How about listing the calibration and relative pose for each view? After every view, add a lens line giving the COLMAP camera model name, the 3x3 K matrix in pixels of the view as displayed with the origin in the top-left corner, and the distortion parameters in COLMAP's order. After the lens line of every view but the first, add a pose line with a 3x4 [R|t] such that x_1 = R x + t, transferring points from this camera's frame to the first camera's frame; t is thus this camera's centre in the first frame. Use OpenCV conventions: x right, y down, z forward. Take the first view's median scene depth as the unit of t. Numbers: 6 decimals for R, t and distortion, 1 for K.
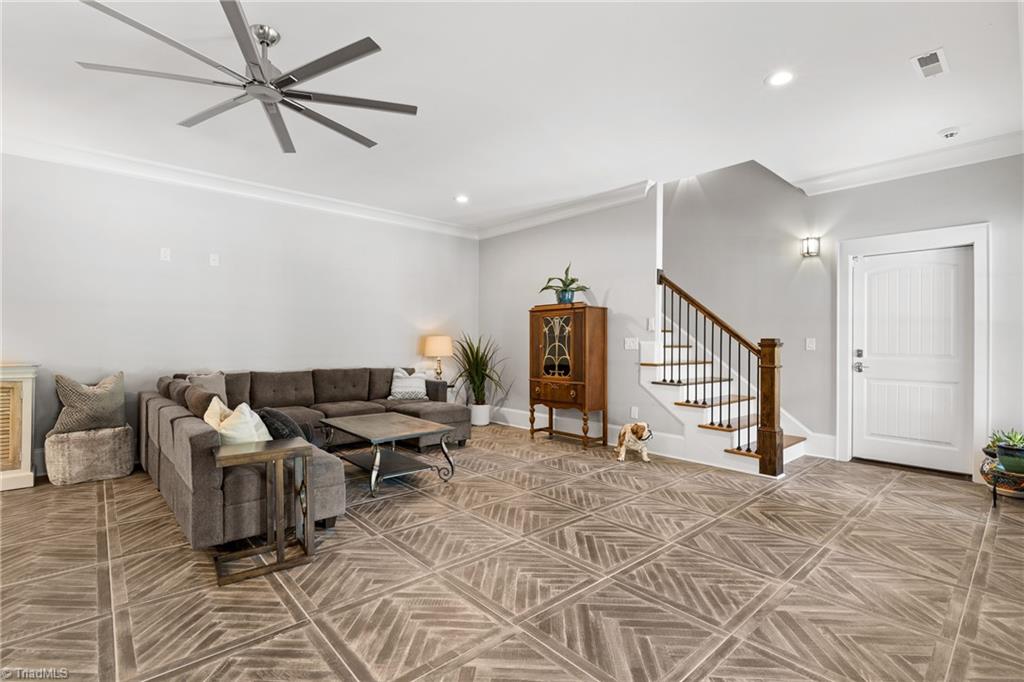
lens RADIAL K [[465.1, 0, 514.5], [0, 465.1, 338.5], [0, 0, 1]] dist [-0.005740, 0.000910]
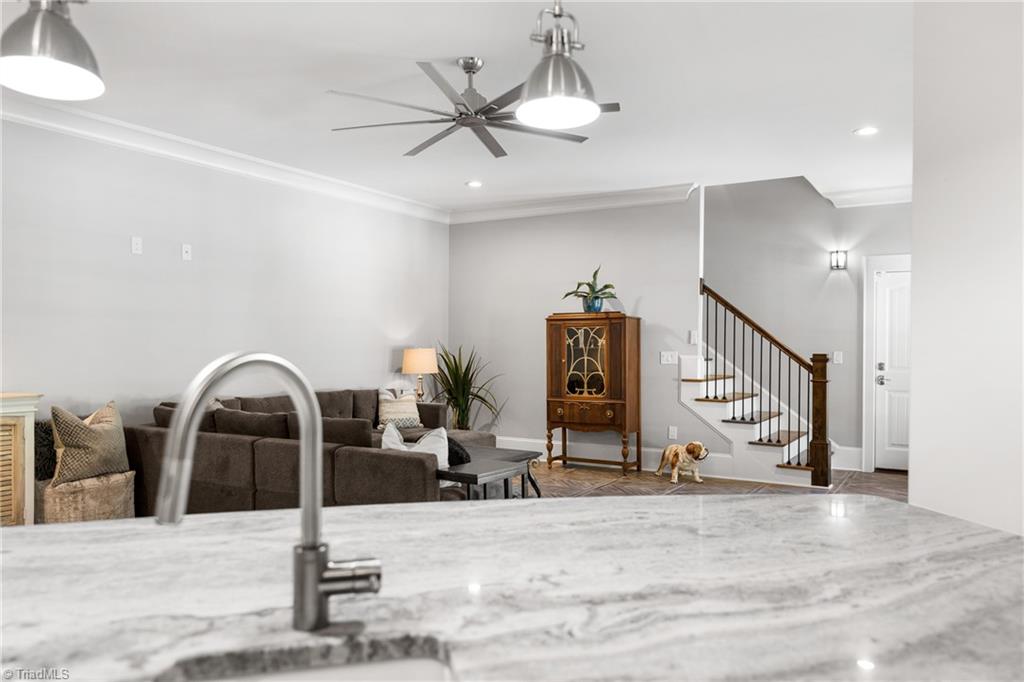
lens RADIAL K [[713.6, 0, 510.5], [0, 713.6, 344.2], [0, 0, 1]] dist [0.002650, -0.004208]
pose [[0.960452, -0.001662, 0.278440, -0.462350], [-0.000453, 0.999972, 0.007529, -0.027340], [-0.278444, -0.007358, 0.960424, -0.274817]]
